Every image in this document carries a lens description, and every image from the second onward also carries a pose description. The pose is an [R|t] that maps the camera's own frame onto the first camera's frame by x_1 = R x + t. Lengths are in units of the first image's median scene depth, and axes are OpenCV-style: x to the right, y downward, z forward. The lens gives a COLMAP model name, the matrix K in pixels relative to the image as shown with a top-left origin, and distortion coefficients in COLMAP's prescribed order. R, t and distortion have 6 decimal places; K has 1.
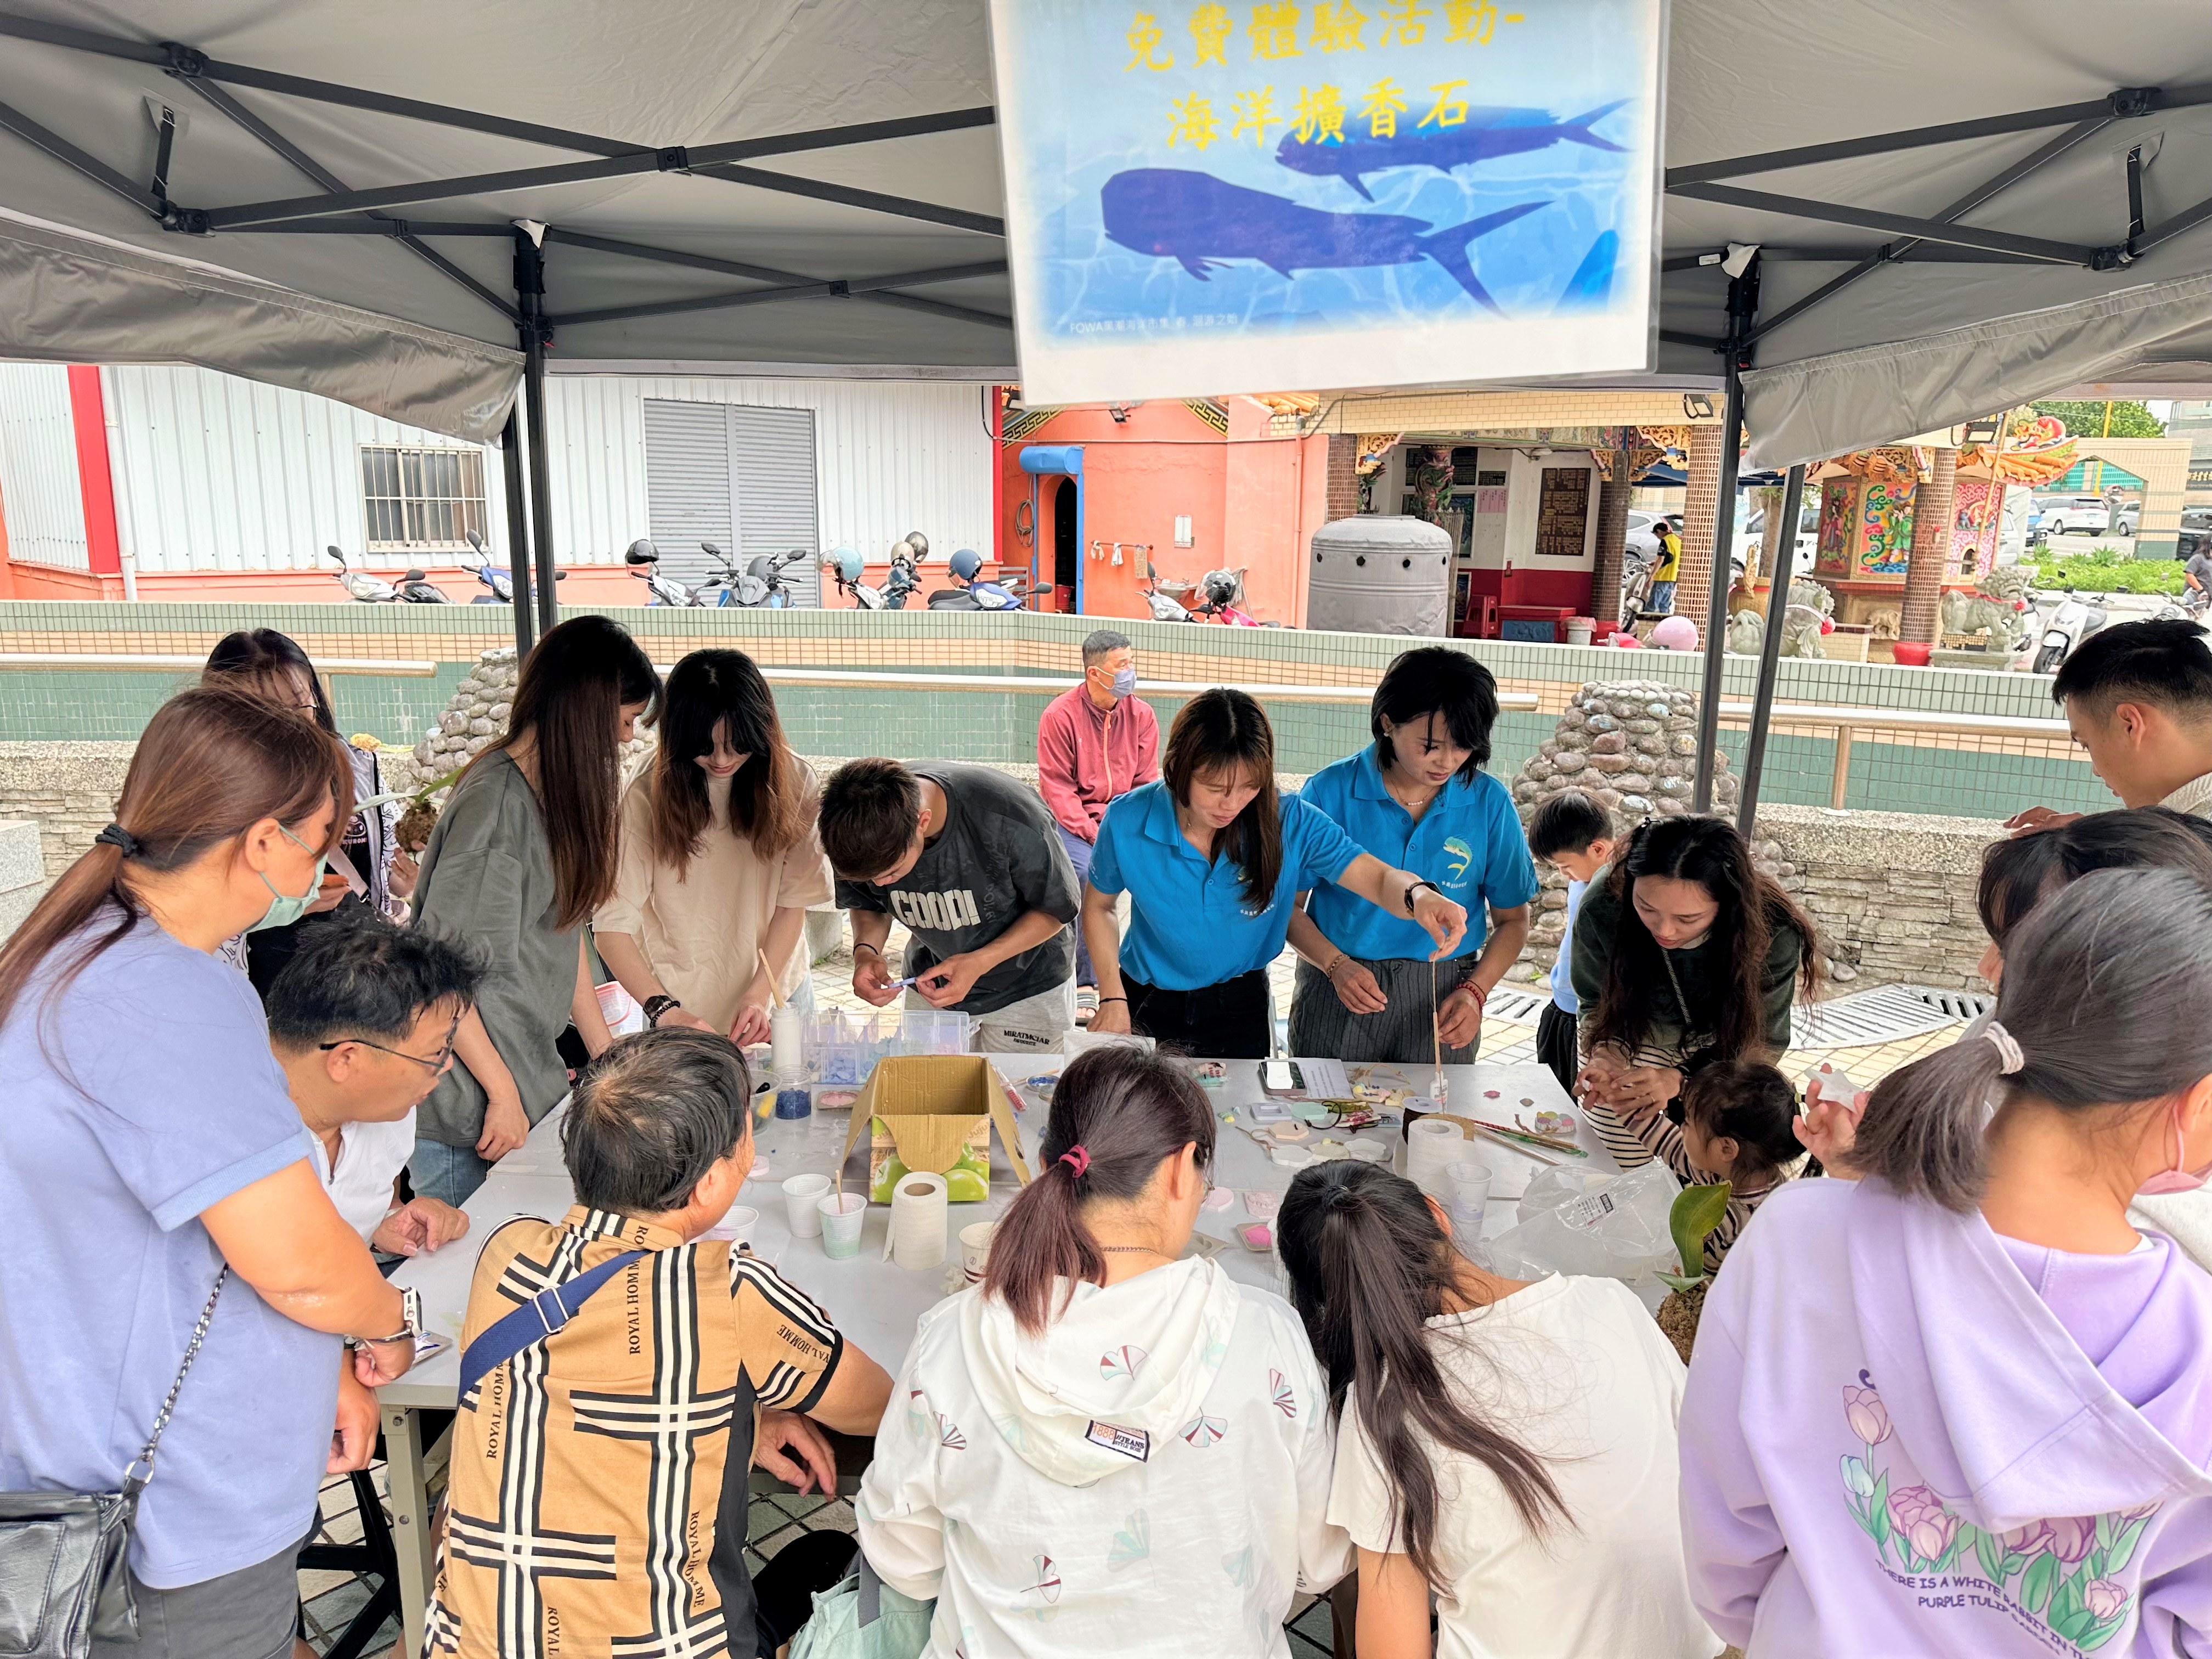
lens RADIAL K [[1566.6, 0, 1106.4], [0, 1566.6, 833.4], [0, 0, 1]] dist [0.005487, -0.002772]
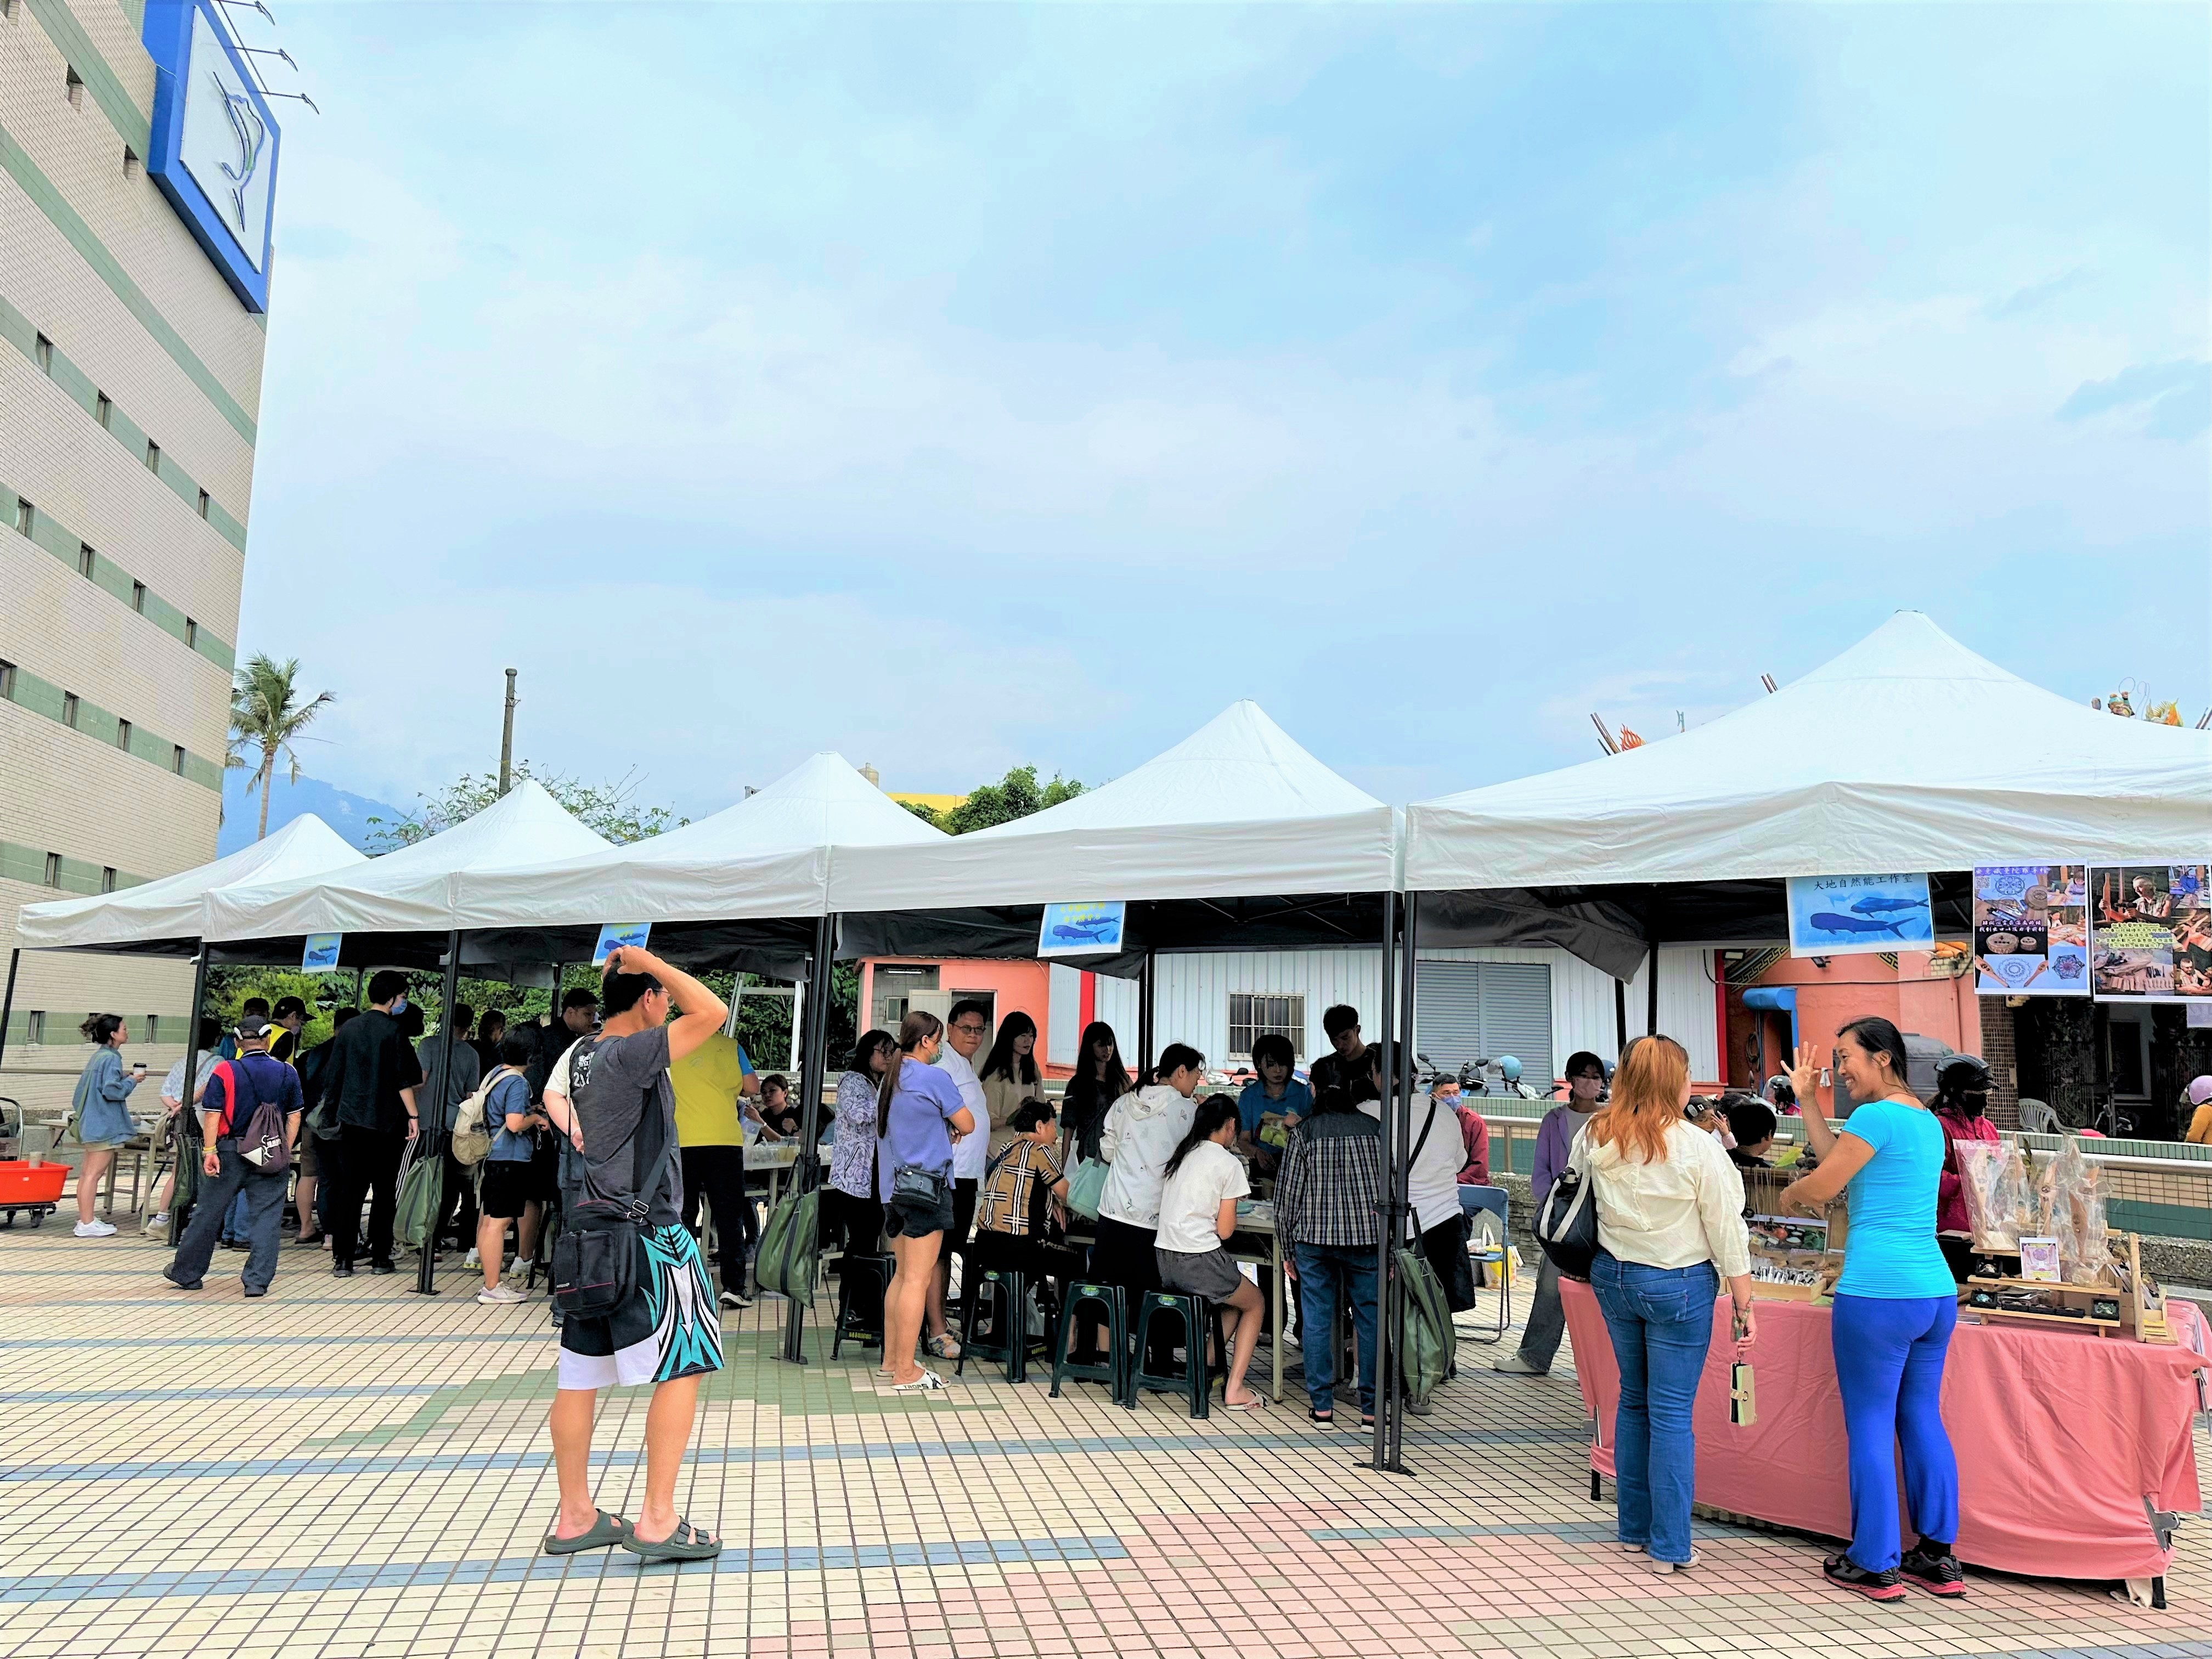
lens RADIAL K [[1566.6, 0, 1106.4], [0, 1566.6, 830.2], [0, 0, 1]] dist [0.005487, -0.002772]
pose [[0.822230, -0.074197, -0.564298, 0.323526], [-0.125756, 0.943278, -0.307264, 0.099383], [0.555088, 0.323606, 0.766261, -0.337326]]
